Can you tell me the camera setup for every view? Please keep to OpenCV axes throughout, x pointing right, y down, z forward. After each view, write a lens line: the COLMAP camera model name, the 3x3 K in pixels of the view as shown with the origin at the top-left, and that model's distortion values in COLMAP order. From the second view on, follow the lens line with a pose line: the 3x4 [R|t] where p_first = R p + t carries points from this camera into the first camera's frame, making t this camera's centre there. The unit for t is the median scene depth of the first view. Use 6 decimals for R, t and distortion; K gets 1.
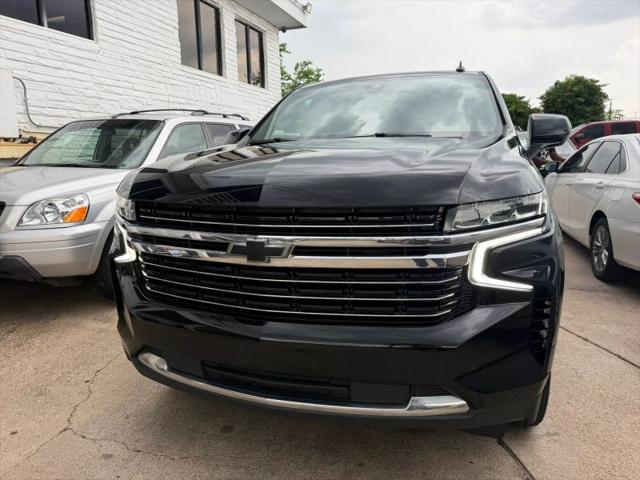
lens RADIAL K [[461.0, 0, 320.0], [0, 461.0, 240.0], [0, 0, 1]] dist [-0.000352, -0.003807]
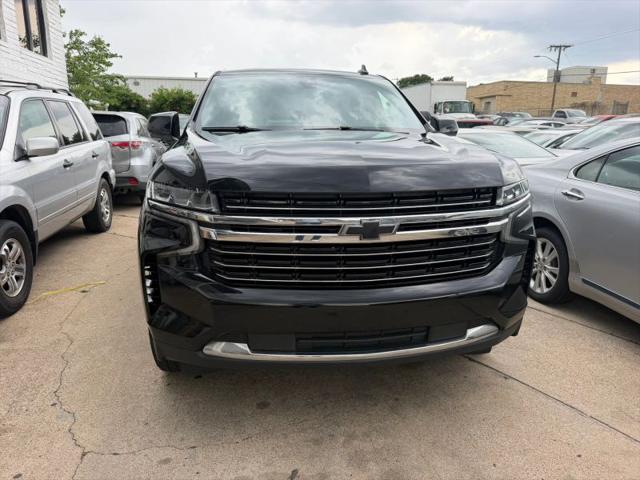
lens RADIAL K [[460.3, 0, 321.2], [0, 460.3, 237.0], [0, 0, 1]] dist [0.005383, -0.006609]
pose [[0.876777, -0.079061, 0.474354, -0.254559], [0.064780, 0.996820, 0.046405, -0.006963], [-0.476515, -0.009958, 0.879110, 0.005564]]
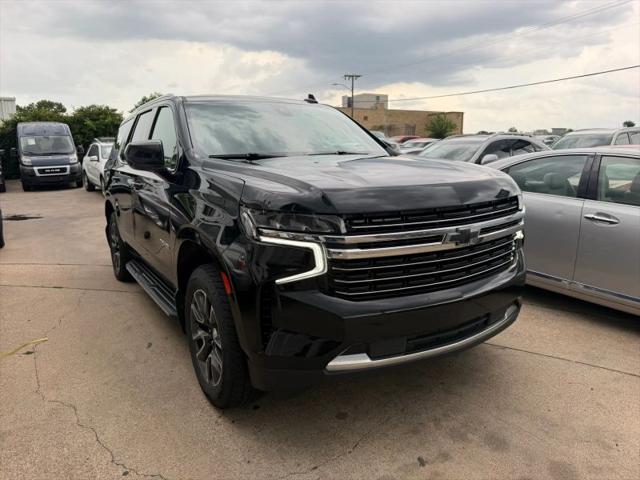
lens RADIAL K [[460.3, 0, 321.2], [0, 460.3, 237.0], [0, 0, 1]] dist [0.005383, -0.006609]
pose [[0.617893, -0.131083, 0.775259, -0.475298], [0.153060, 0.987195, 0.044927, -0.033349], [-0.771221, 0.090901, 0.630044, 0.137658]]
